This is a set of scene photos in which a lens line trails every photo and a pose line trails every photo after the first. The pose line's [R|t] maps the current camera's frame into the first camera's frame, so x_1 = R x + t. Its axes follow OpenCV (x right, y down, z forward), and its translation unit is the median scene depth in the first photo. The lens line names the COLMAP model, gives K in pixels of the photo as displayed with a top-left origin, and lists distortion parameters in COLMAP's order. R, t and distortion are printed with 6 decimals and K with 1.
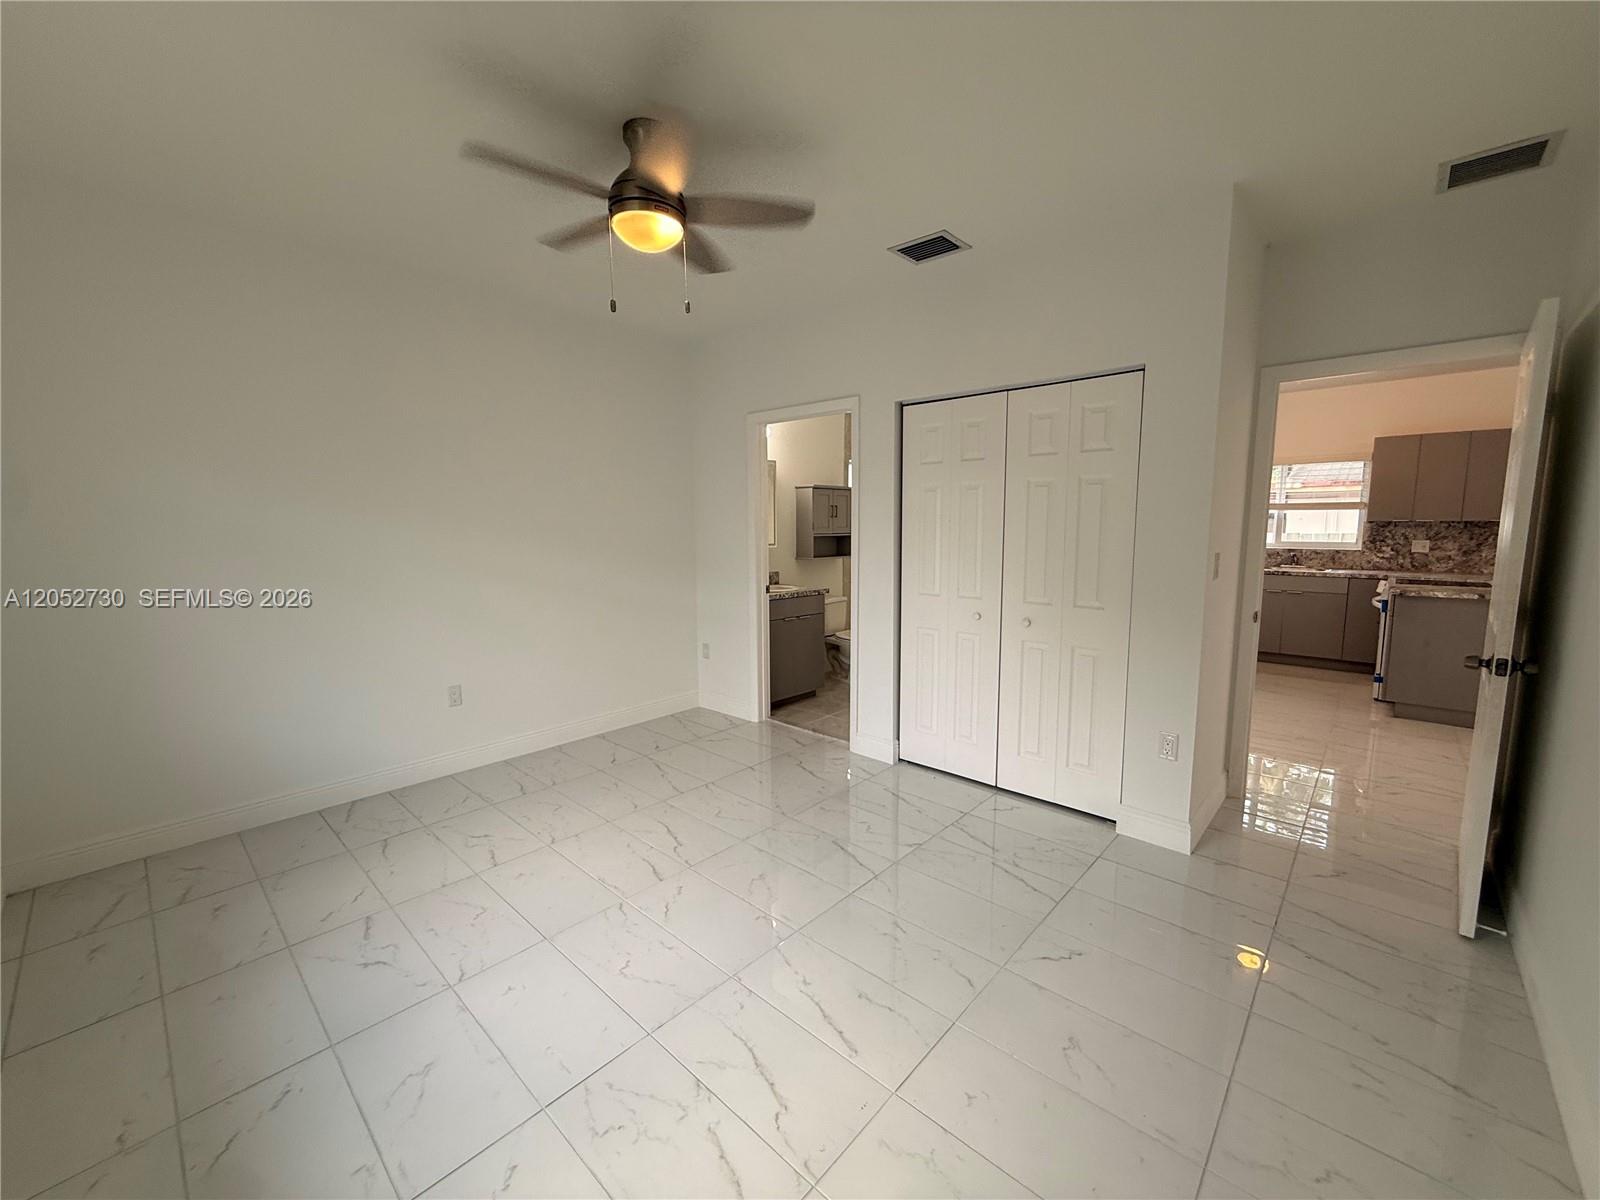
lens RADIAL K [[638.5, 0, 794.5], [0, 638.5, 600.5], [0, 0, 1]] dist [0.000018, -0.000518]
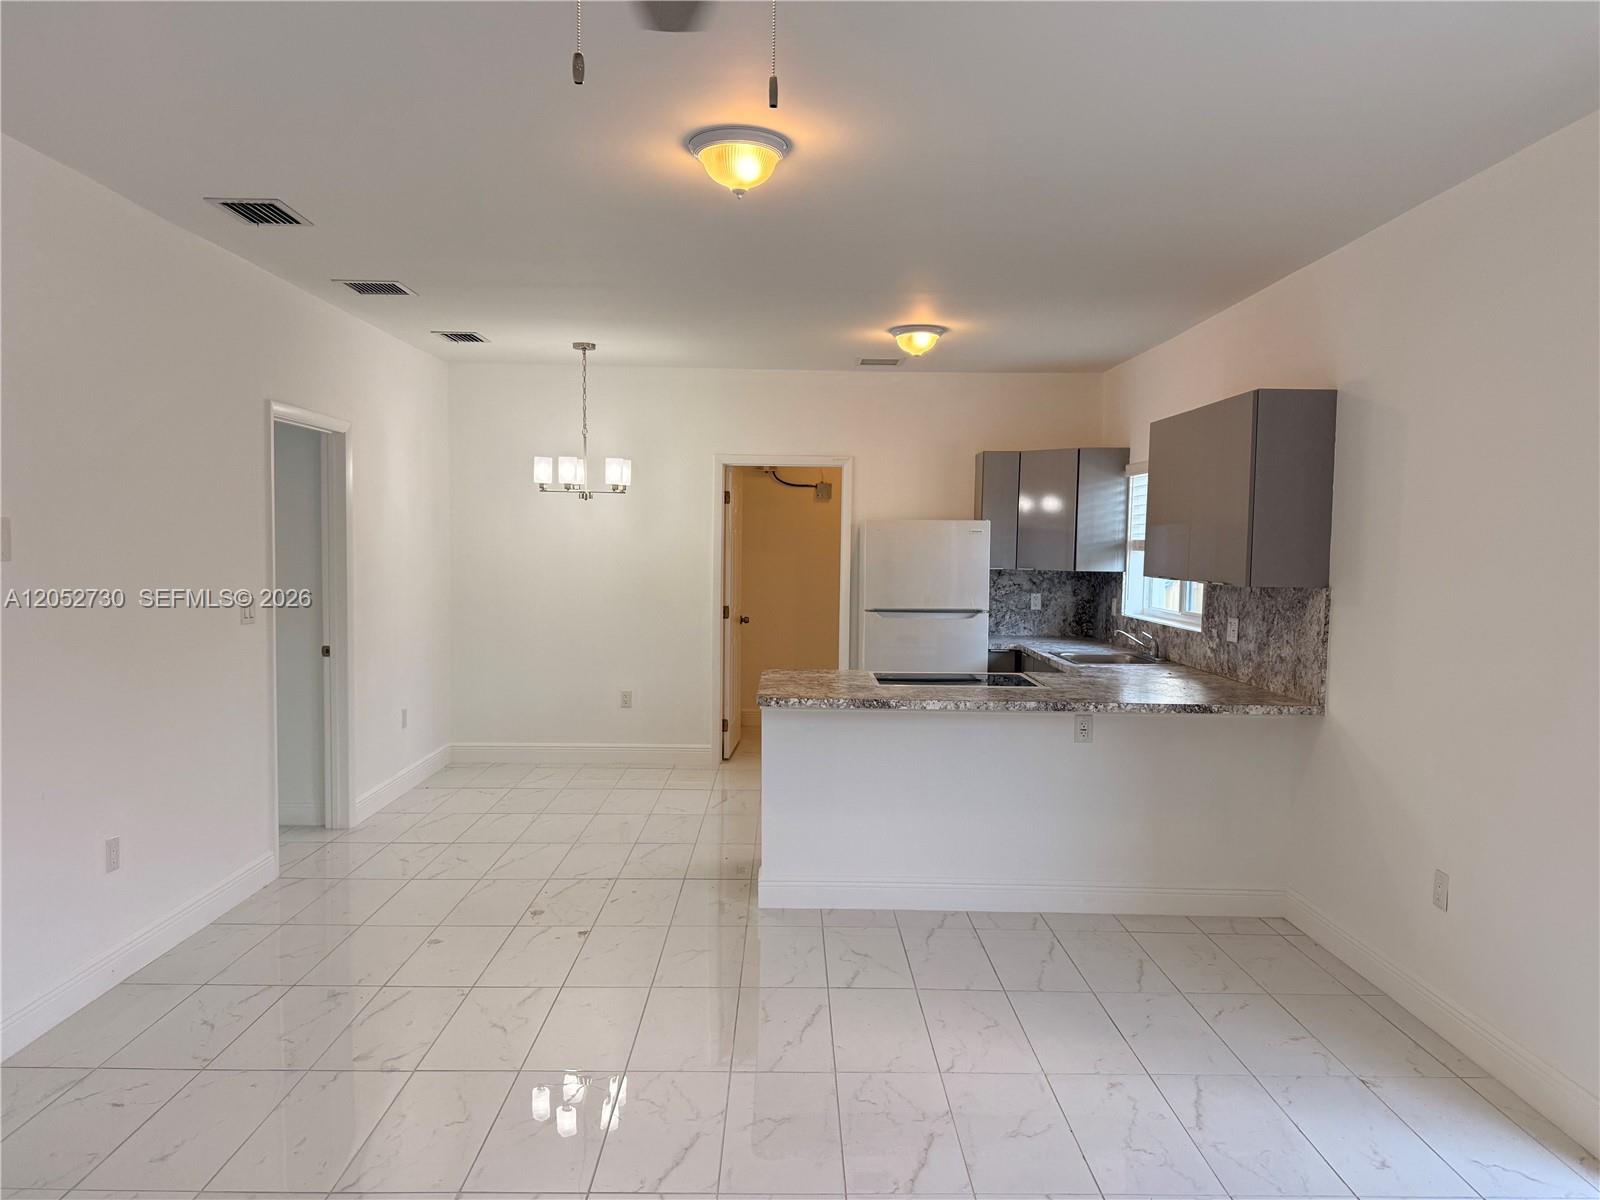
lens RADIAL K [[1118.4, 0, 804.0], [0, 1118.4, 612.4], [0, 0, 1]] dist [0.029923, -0.021379]
pose [[0.690653, 0.067224, -0.720055, 1.371790], [-0.113293, 0.993434, -0.015921, -0.045584], [0.714257, 0.092573, 0.693734, 0.134690]]
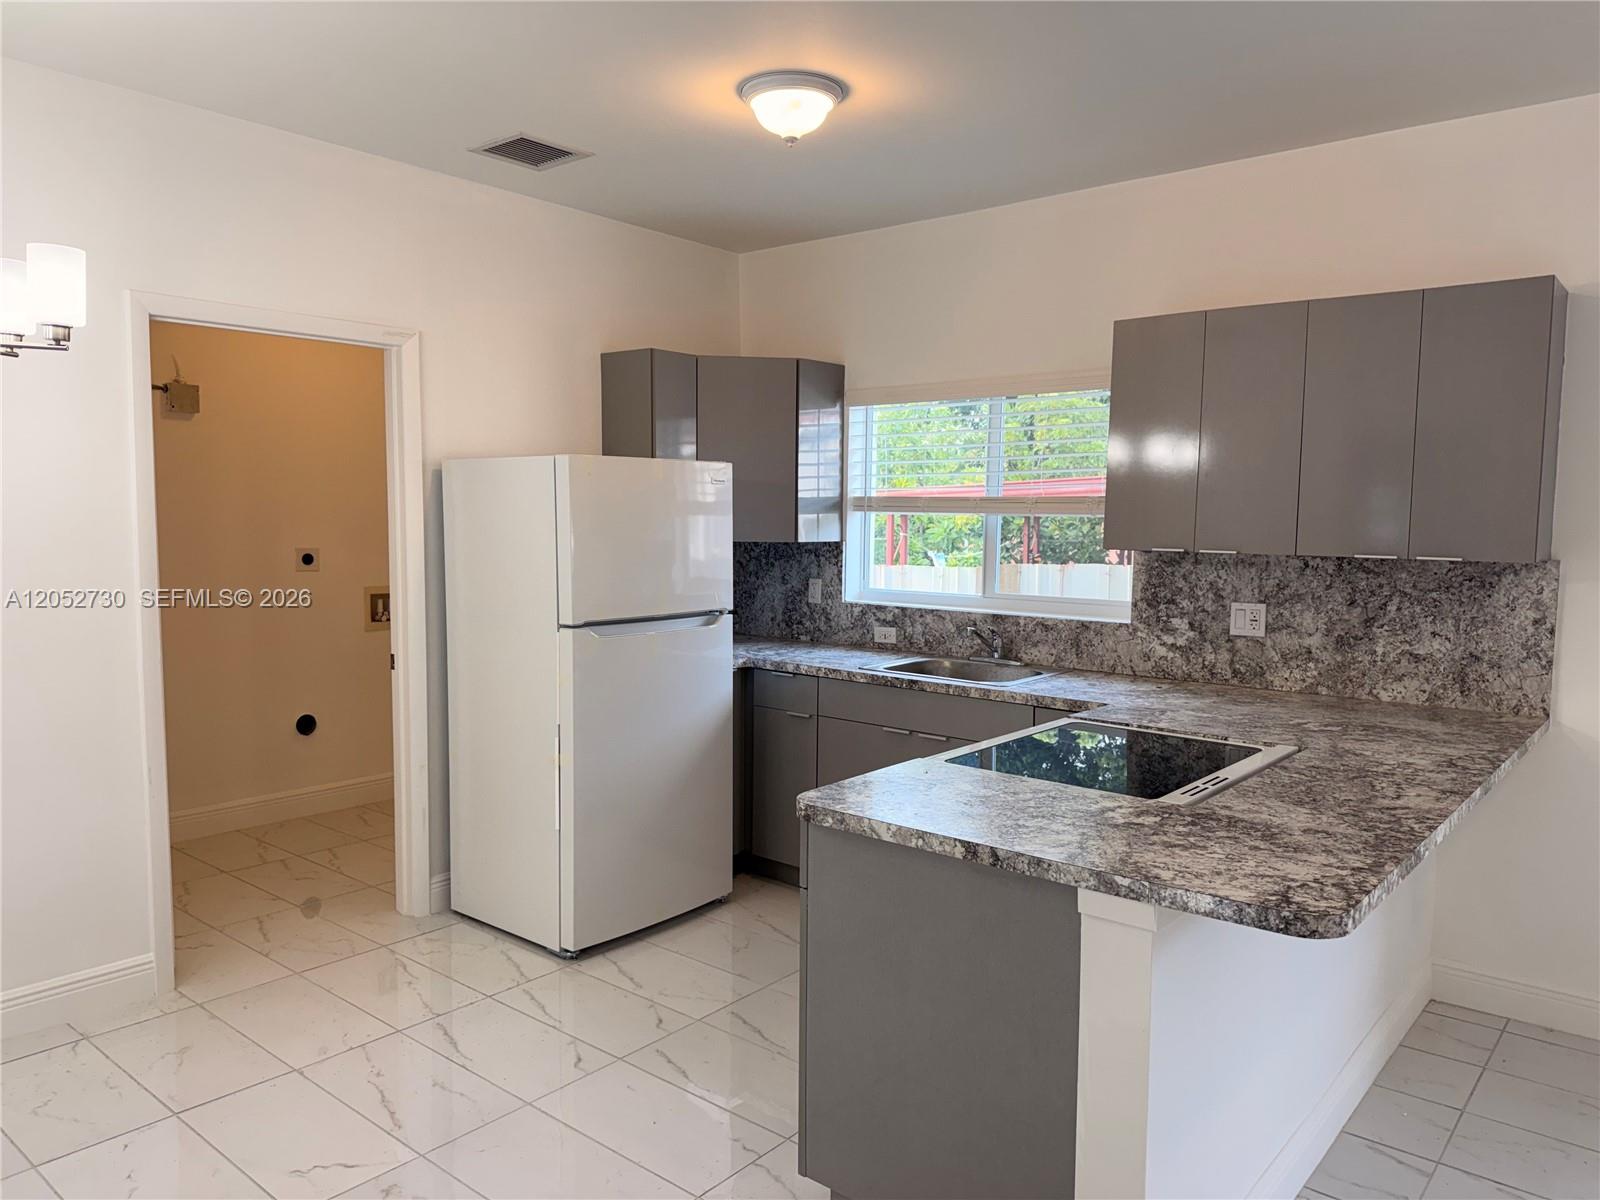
lens RADIAL K [[1118.4, 0, 797.1], [0, 1118.4, 608.7], [0, 0, 1]] dist [0.029923, -0.021379]
pose [[0.997745, 0.018805, 0.064433, 0.672428], [-0.016167, 0.999019, -0.041217, -0.059662], [-0.065145, 0.040082, 0.997071, 0.366829]]
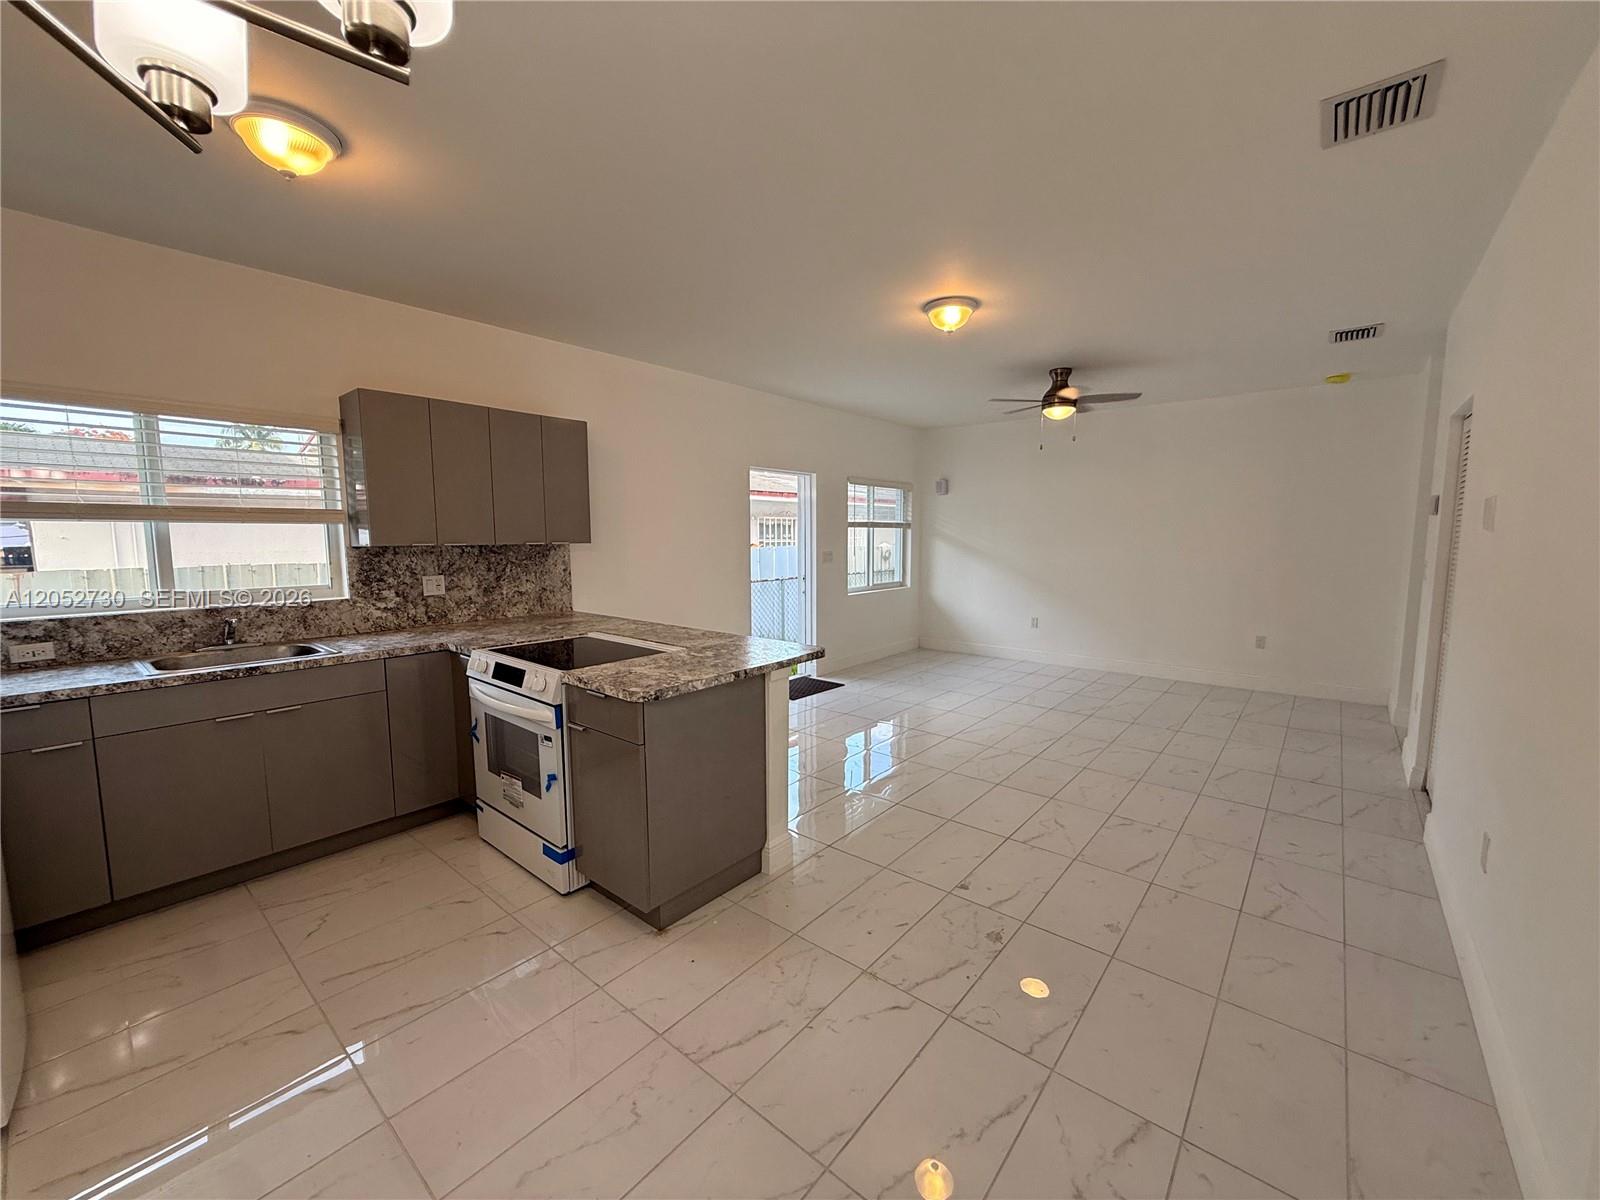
lens RADIAL K [[638.5, 0, 804.5], [0, 638.5, 598.7], [0, 0, 1]] dist [0.000018, -0.000518]
pose [[-0.056595, -0.100020, 0.993375, 0.340081], [0.117684, 0.987365, 0.106119, -0.094543], [-0.991437, 0.122910, -0.044109, 0.664758]]
